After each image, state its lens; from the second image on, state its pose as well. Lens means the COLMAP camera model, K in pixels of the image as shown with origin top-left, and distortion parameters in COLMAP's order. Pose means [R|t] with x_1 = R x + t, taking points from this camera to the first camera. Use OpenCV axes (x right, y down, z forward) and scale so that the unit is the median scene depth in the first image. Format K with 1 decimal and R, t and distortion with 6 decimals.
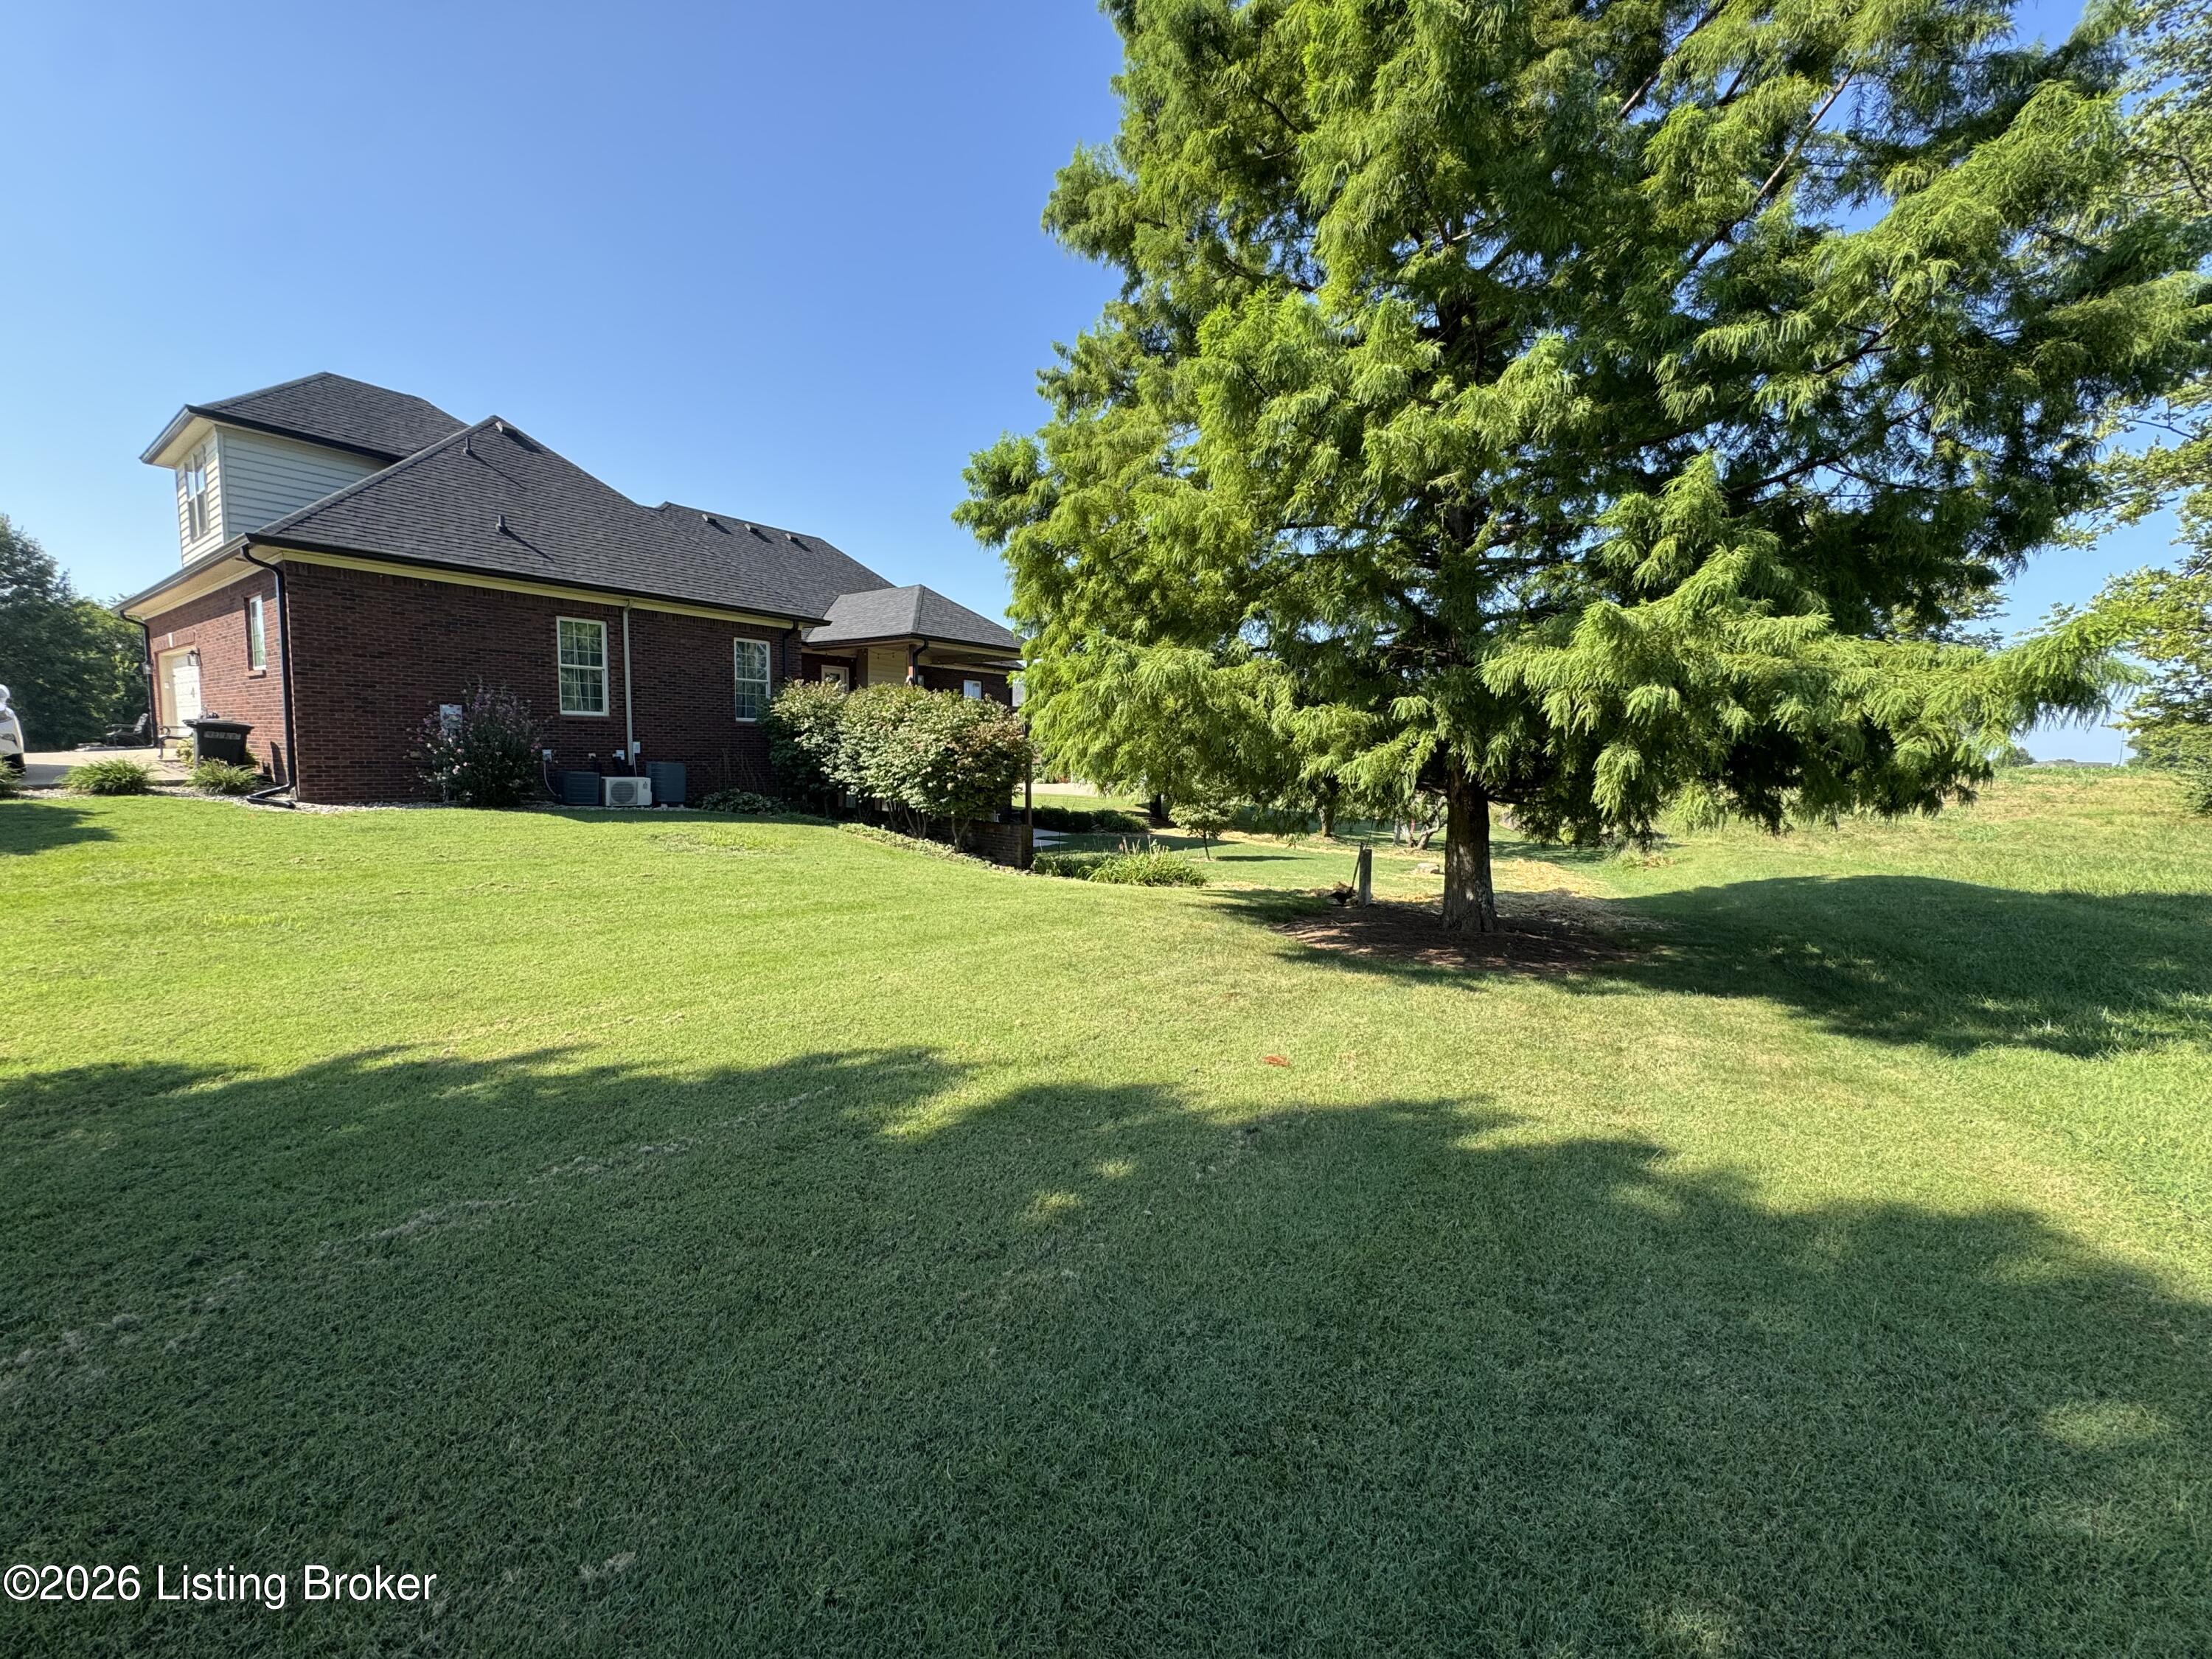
lens RADIAL K [[898.1, 0, 1112.8], [0, 898.1, 823.3], [0, 0, 1]] dist [0.000528, 0.000107]
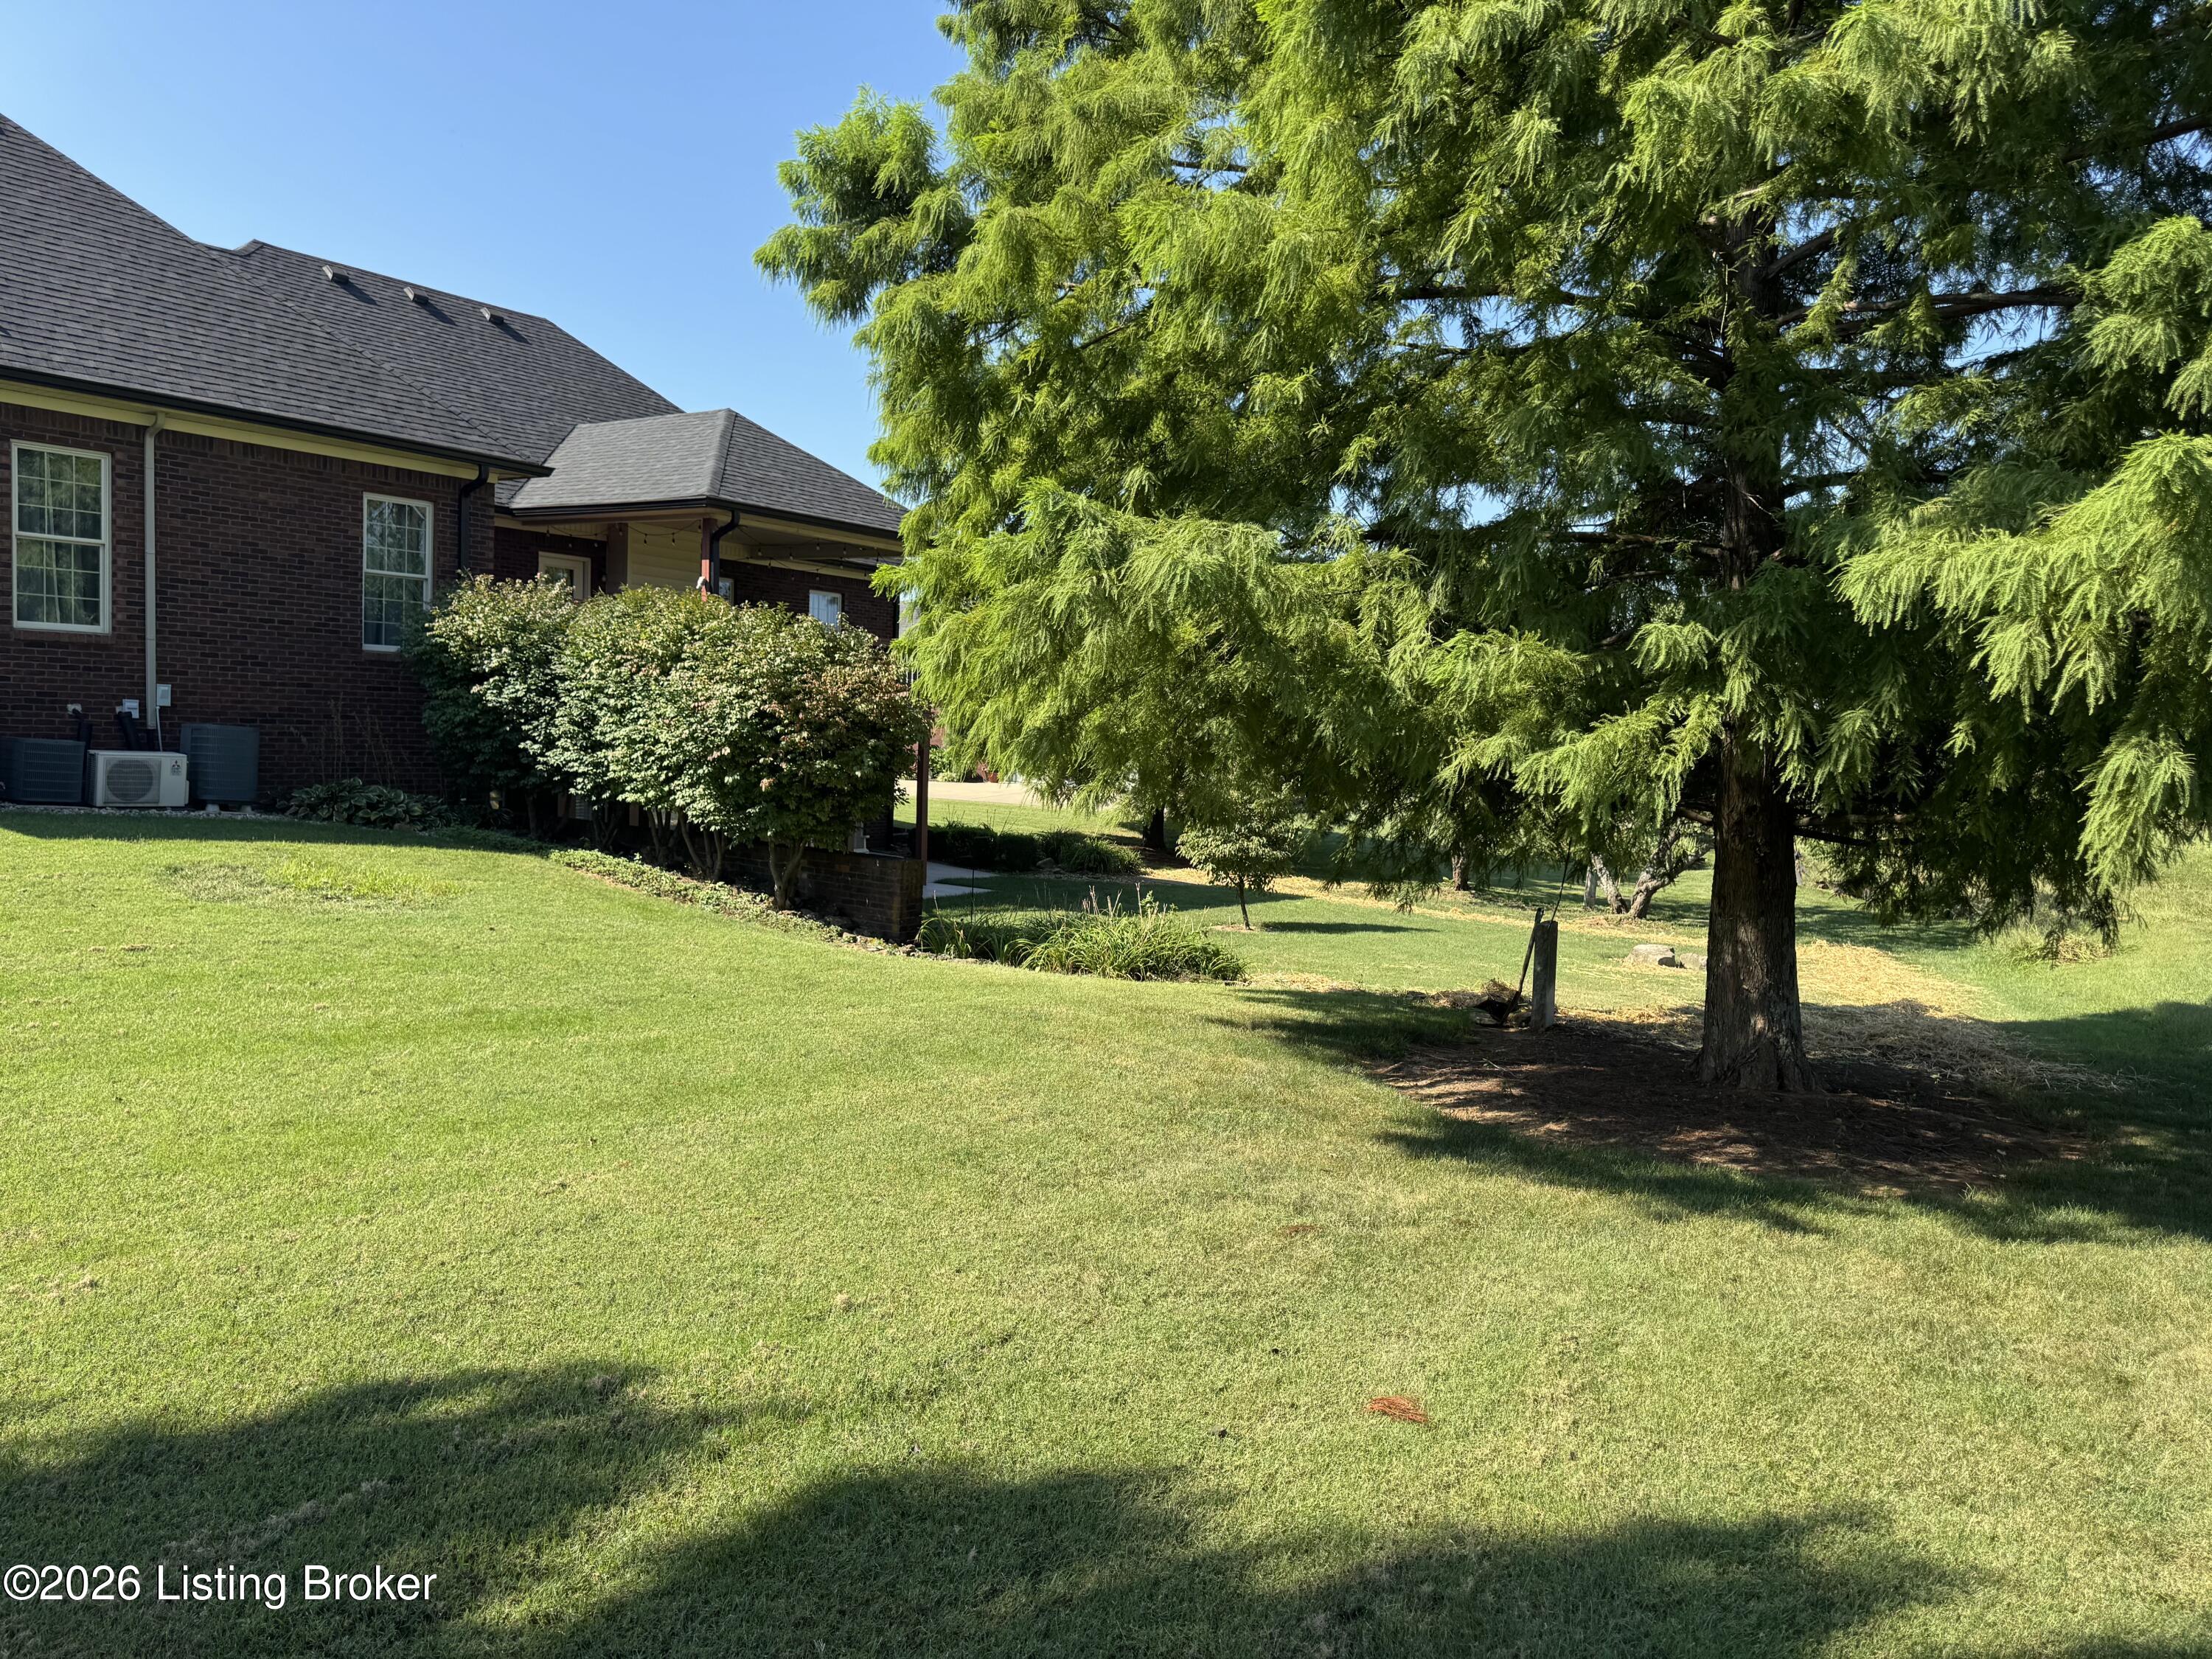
lens RADIAL K [[1558.6, 0, 1099.2], [0, 1558.6, 839.6], [0, 0, 1]] dist [0.093372, -0.114978]
pose [[0.999671, 0.022652, 0.012024, 0.007181], [-0.022553, 0.999711, -0.008358, -0.006889], [-0.012210, 0.008085, 0.999893, 0.097512]]
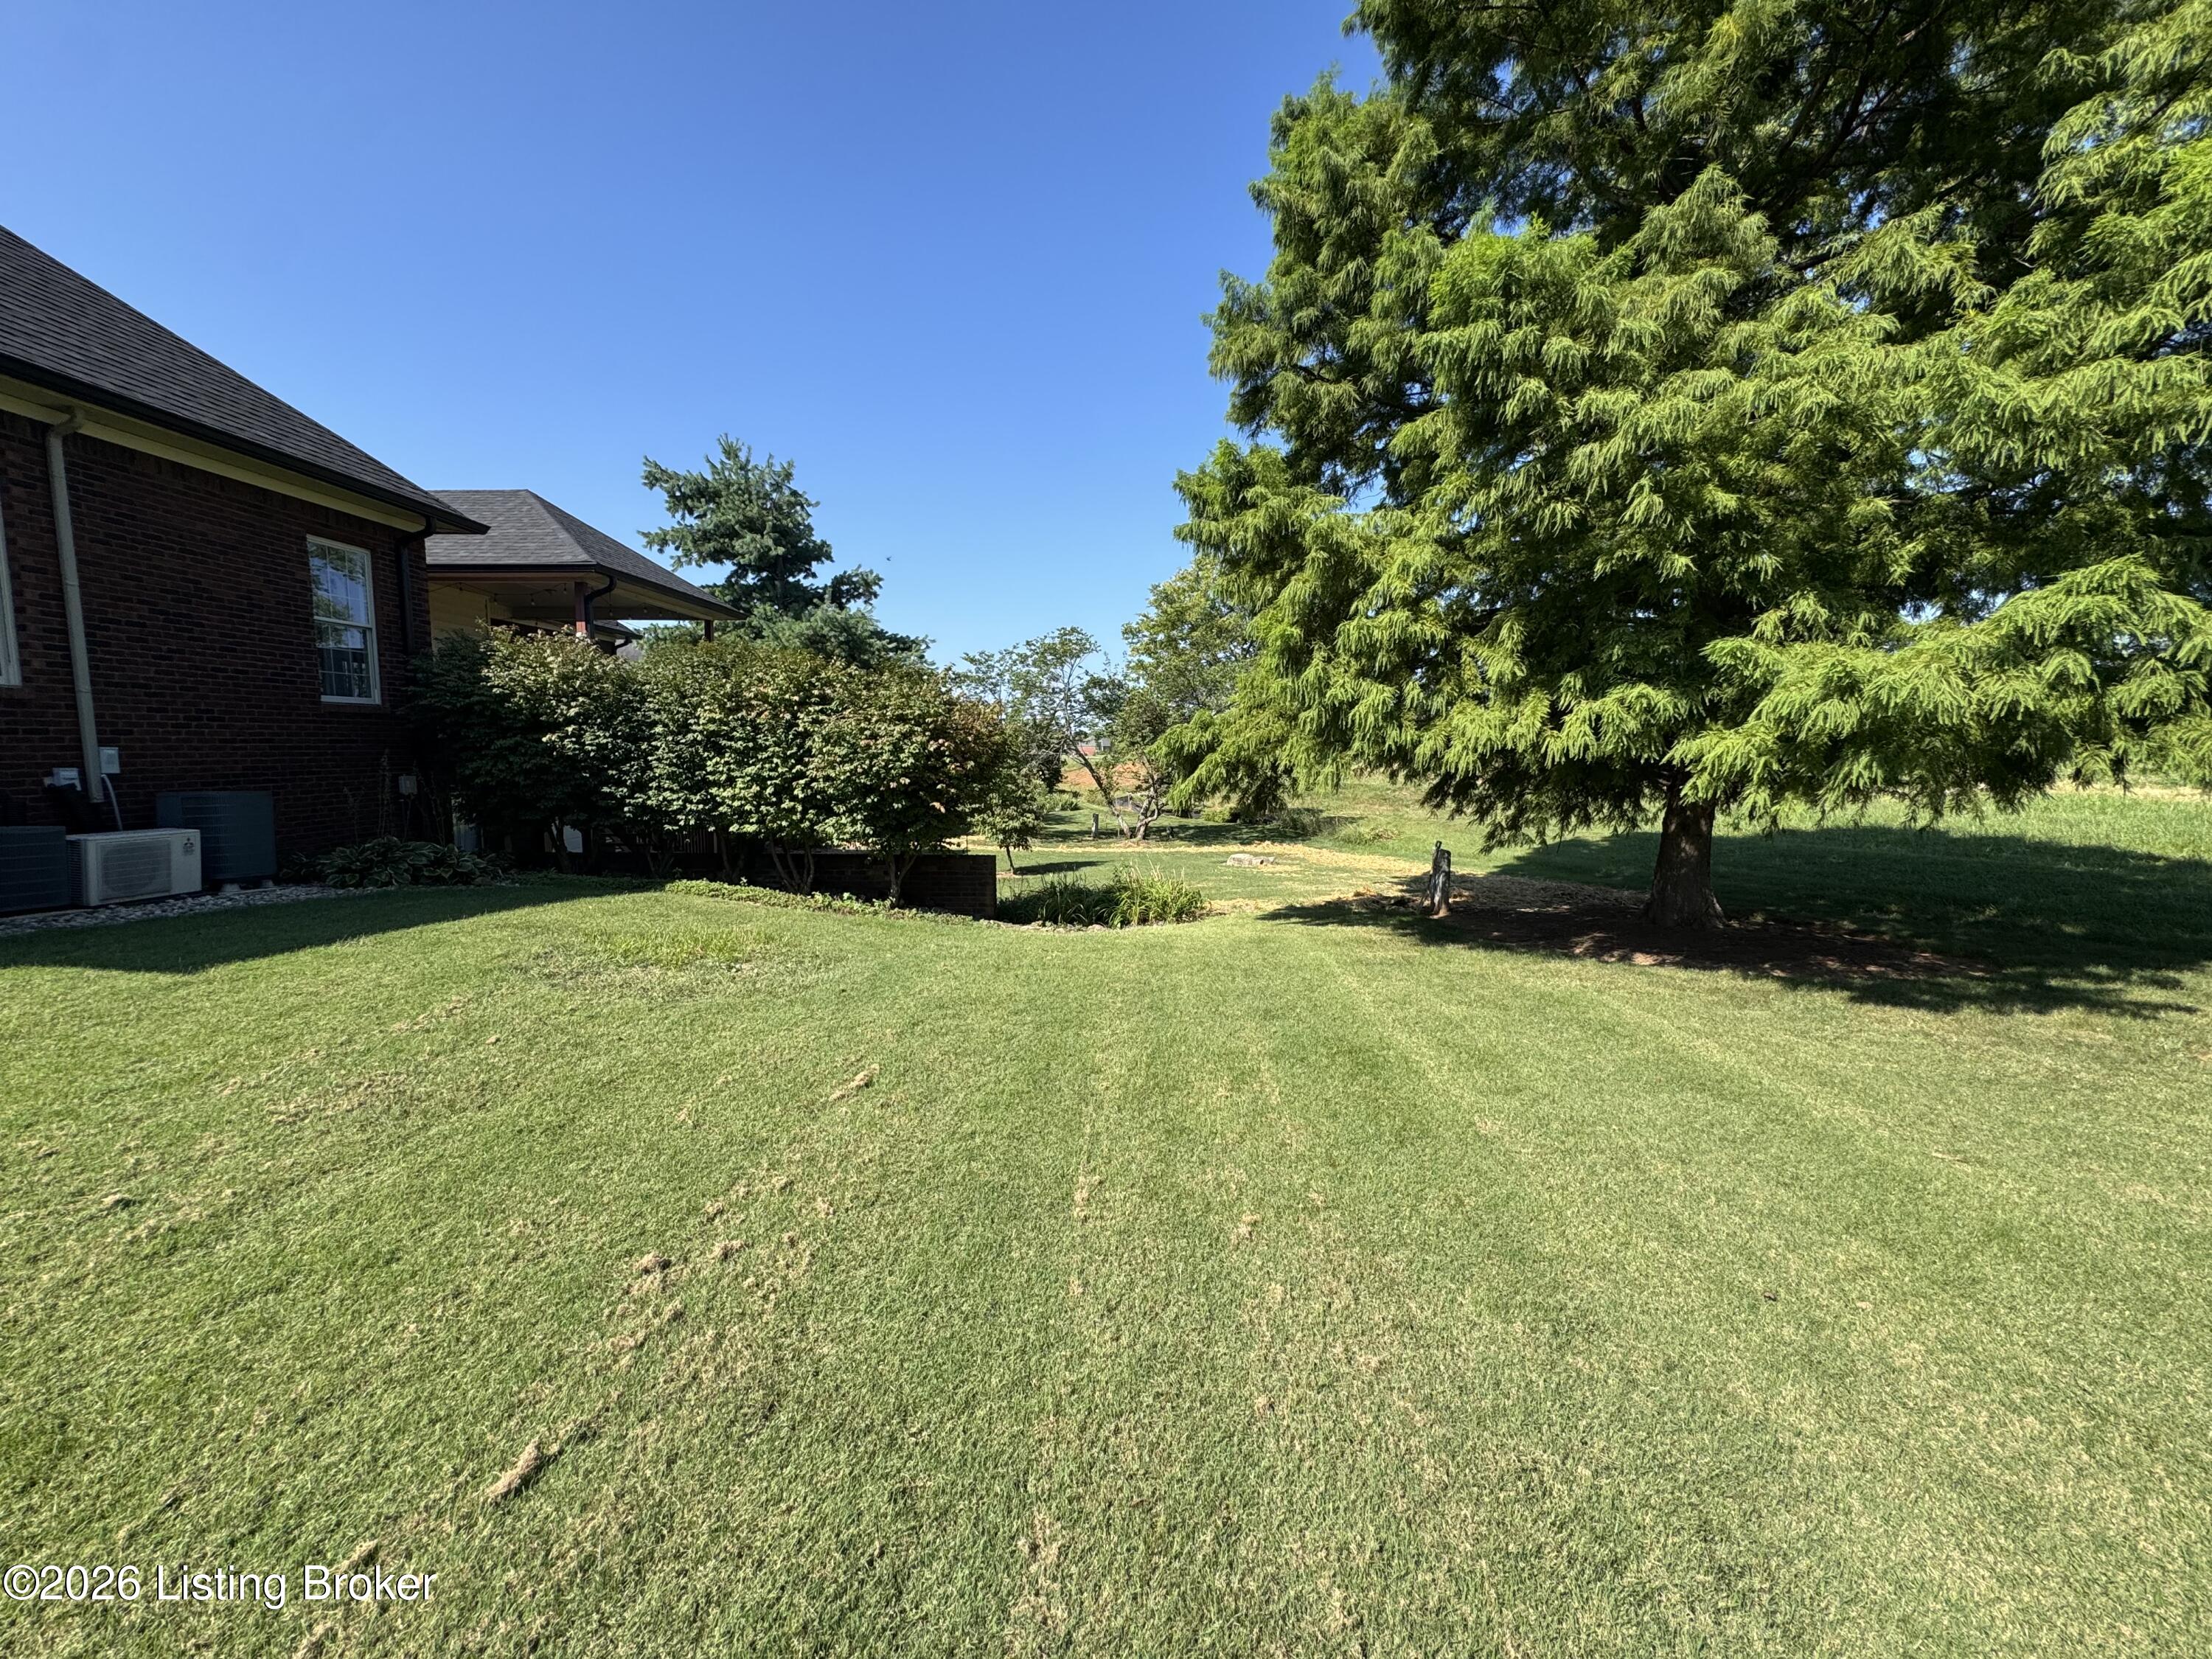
lens RADIAL K [[898.1, 0, 1112.8], [0, 898.1, 823.3], [0, 0, 1]] dist [0.000528, 0.000107]
pose [[0.796144, -0.071321, 0.600890, -0.572259], [0.066605, 0.997324, 0.030128, -0.049676], [-0.601431, 0.016037, 0.798764, 0.516304]]
